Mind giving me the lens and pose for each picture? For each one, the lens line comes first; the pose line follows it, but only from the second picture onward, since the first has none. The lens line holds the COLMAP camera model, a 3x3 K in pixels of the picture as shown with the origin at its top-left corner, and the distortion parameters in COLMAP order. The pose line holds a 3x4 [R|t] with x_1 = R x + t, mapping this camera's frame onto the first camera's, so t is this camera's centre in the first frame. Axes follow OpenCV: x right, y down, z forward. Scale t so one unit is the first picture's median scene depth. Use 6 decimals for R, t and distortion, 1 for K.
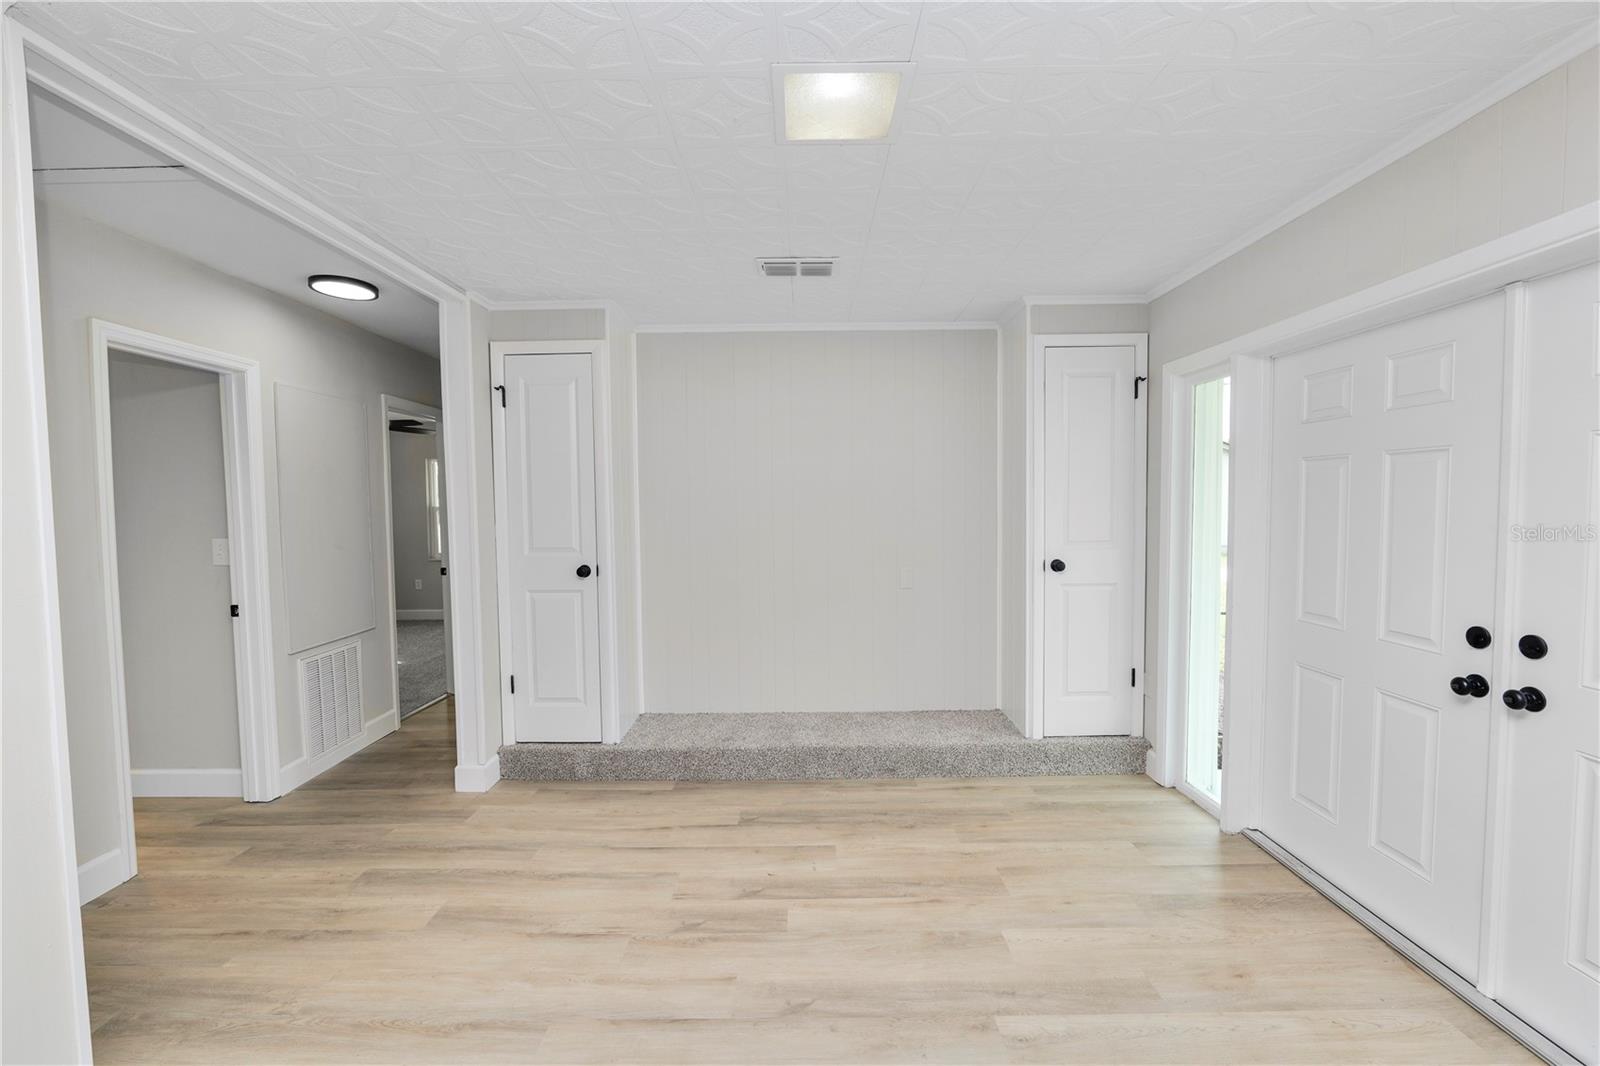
lens RADIAL K [[641.6, 0, 793.6], [0, 641.6, 530.1], [0, 0, 1]] dist [-0.012705, 0.000473]
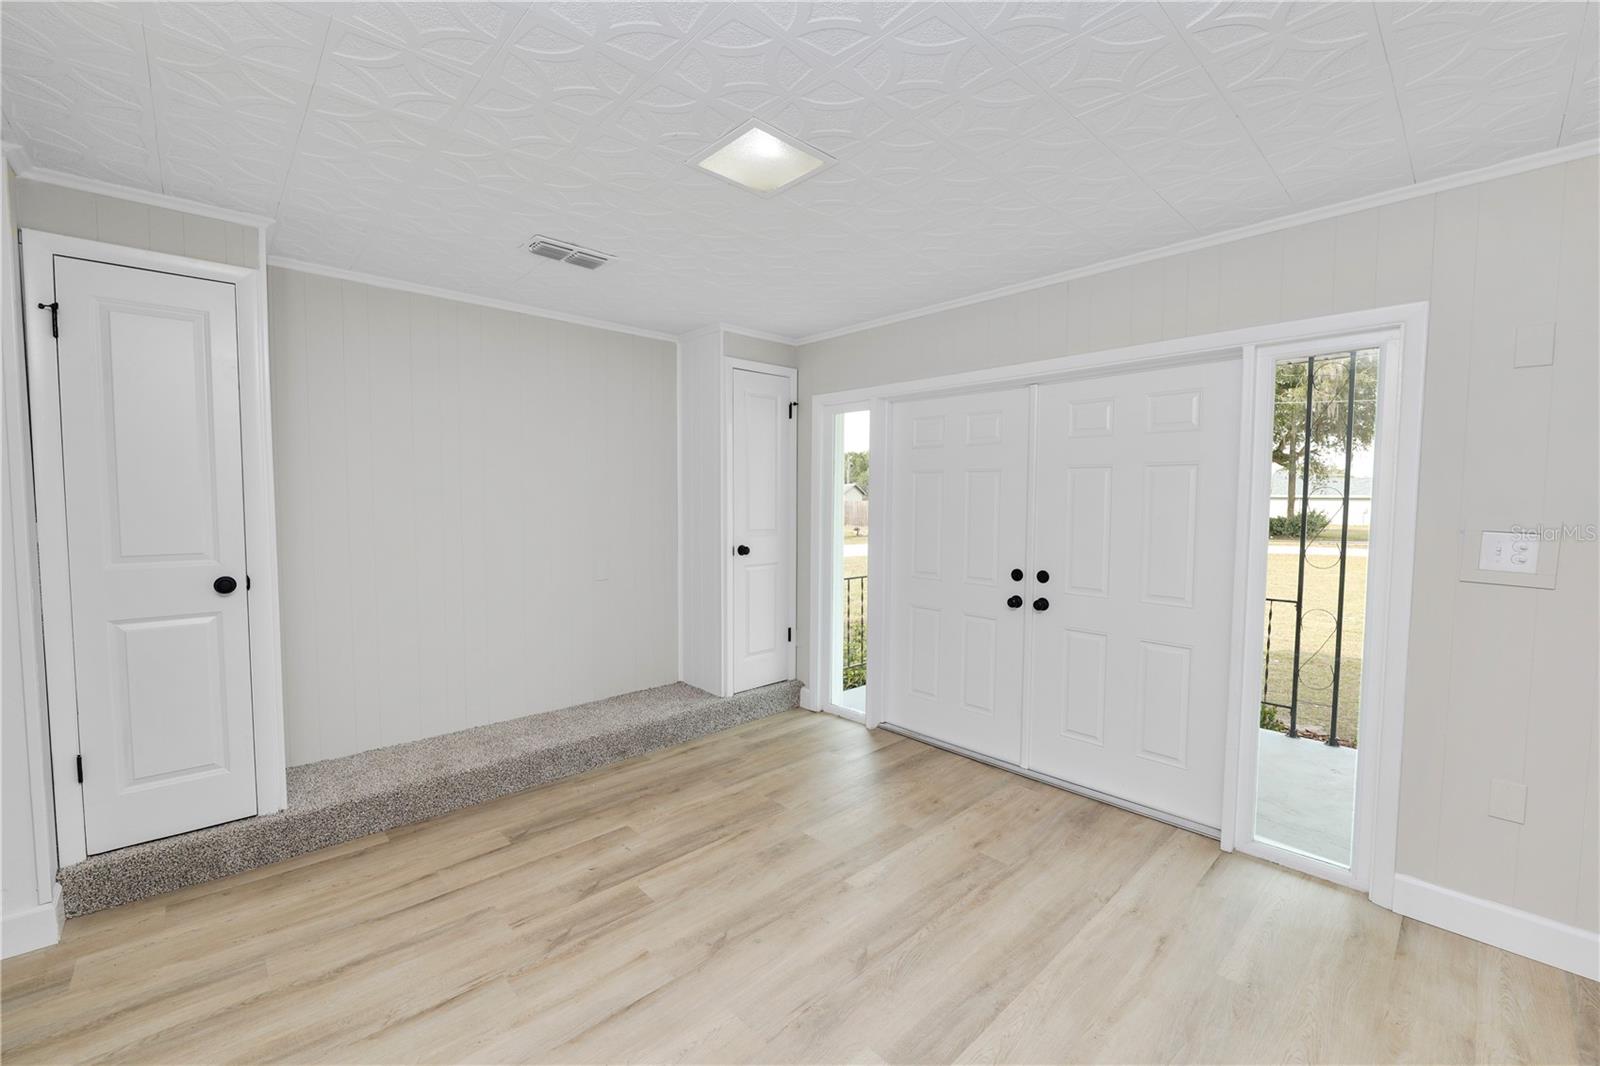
lens RADIAL K [[641.6, 0, 793.6], [0, 641.6, 530.1], [0, 0, 1]] dist [-0.012705, 0.000473]
pose [[0.735822, -0.021013, 0.676849, -0.390377], [0.016867, 0.999777, 0.012702, 0.004040], [-0.676965, 0.002070, 0.736012, 0.047119]]
